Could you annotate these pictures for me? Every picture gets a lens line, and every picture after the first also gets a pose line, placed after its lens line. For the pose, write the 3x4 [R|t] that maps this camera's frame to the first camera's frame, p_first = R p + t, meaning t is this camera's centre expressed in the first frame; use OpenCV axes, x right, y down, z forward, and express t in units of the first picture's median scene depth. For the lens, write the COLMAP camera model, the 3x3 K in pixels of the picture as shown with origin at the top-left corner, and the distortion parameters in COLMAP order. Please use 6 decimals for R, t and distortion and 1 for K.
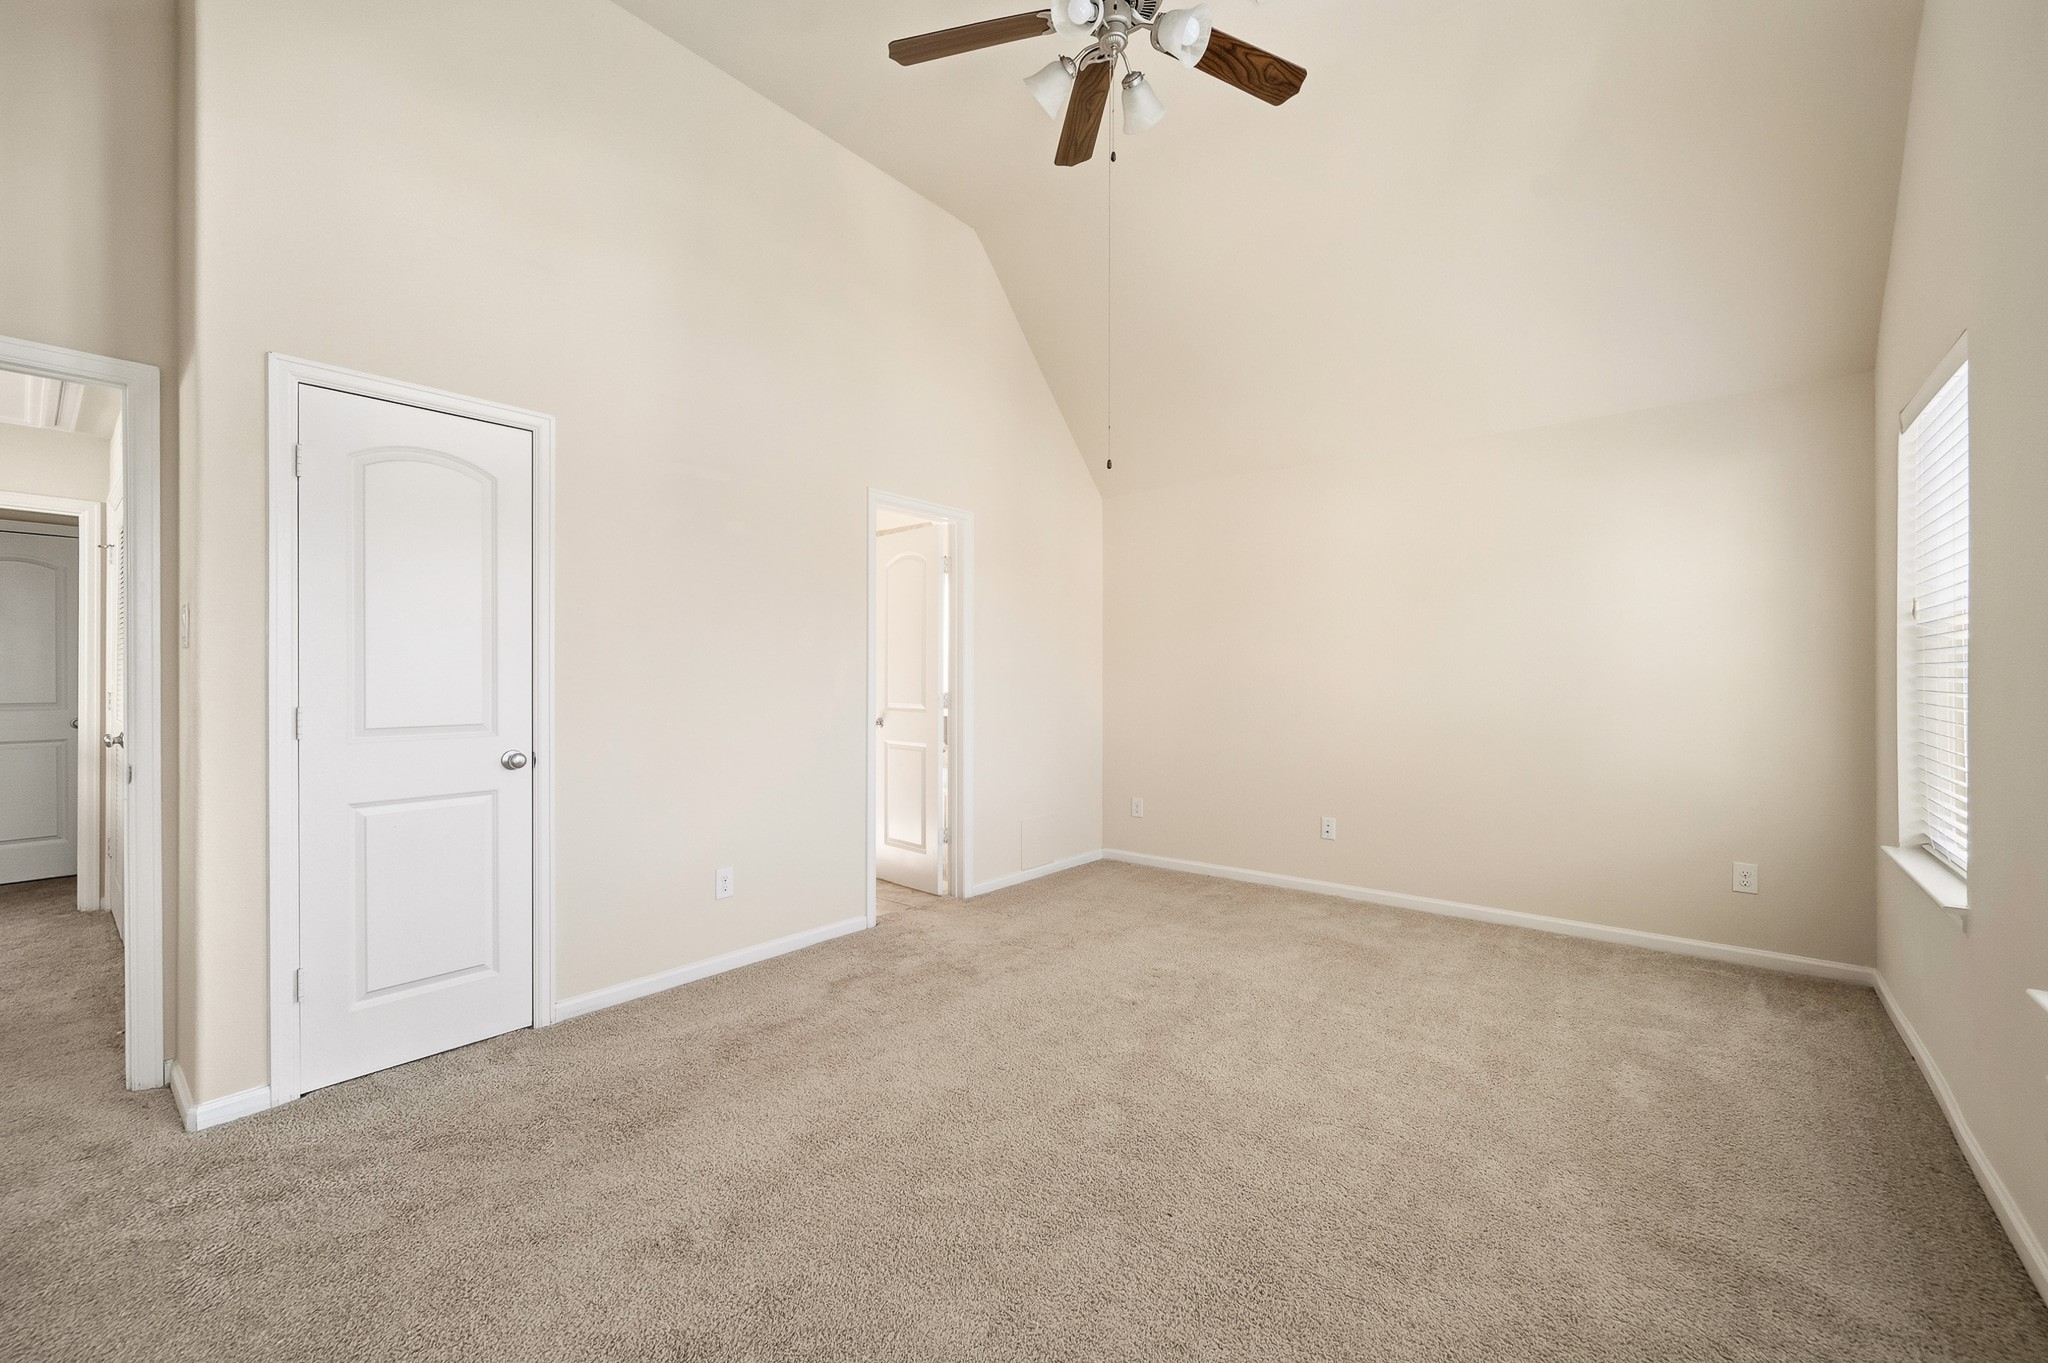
lens RADIAL K [[833.7, 0, 1035.2], [0, 833.7, 676.5], [0, 0, 1]] dist [0.002341, 0.001241]
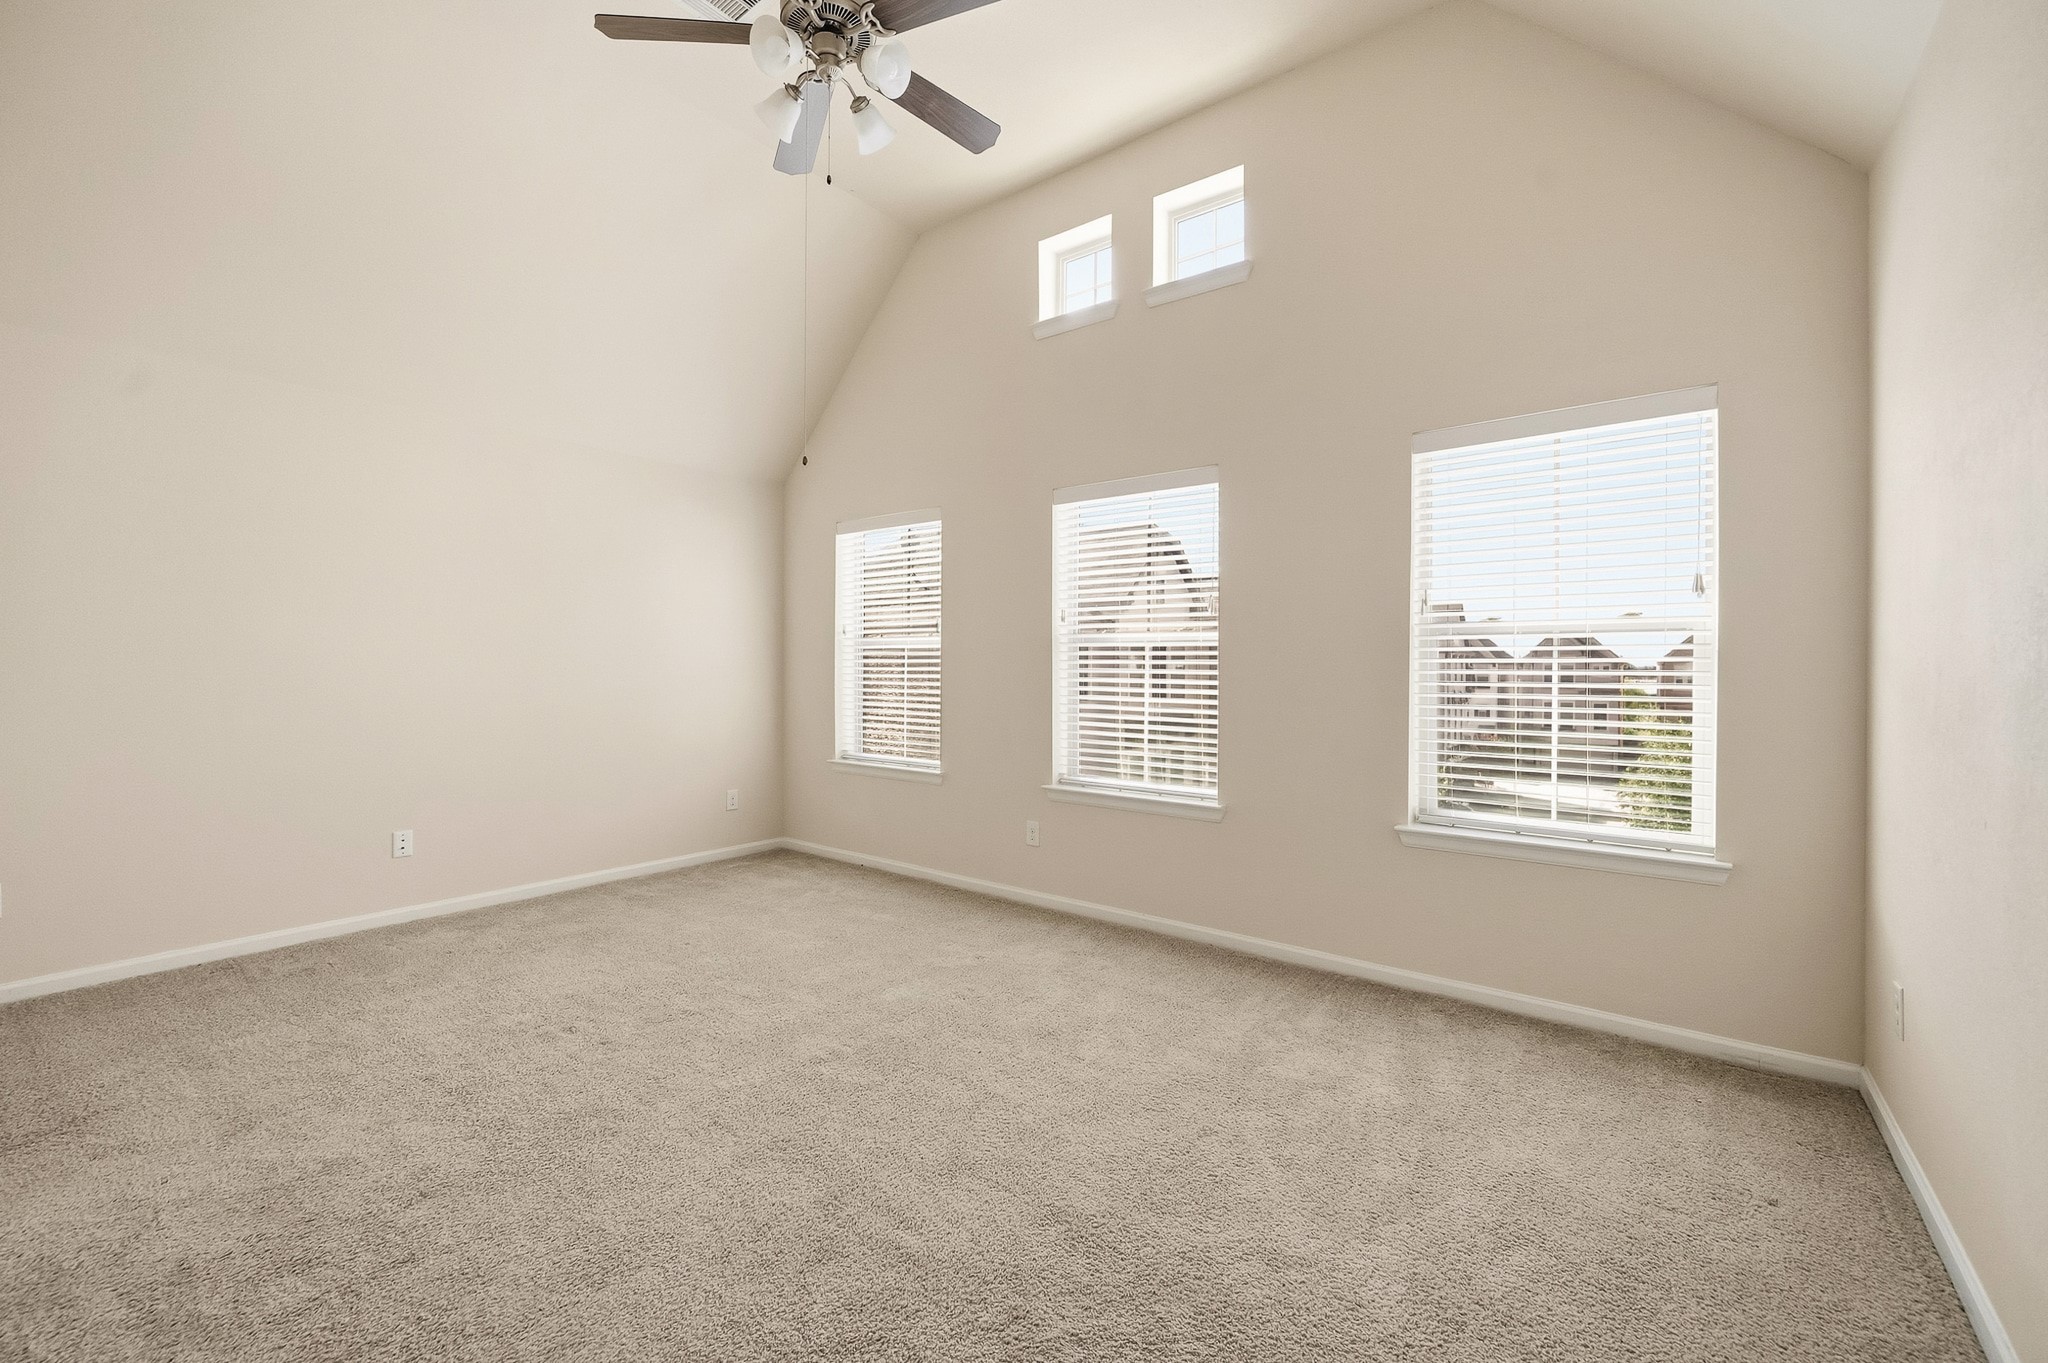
lens RADIAL K [[833.7, 0, 1018.5], [0, 833.7, 669.3], [0, 0, 1]] dist [0.002341, 0.001241]
pose [[-0.009651, -0.003566, 0.999947, -0.666326], [-0.004129, 0.999985, 0.003526, 0.000748], [-0.999945, -0.004094, -0.009665, 0.519780]]
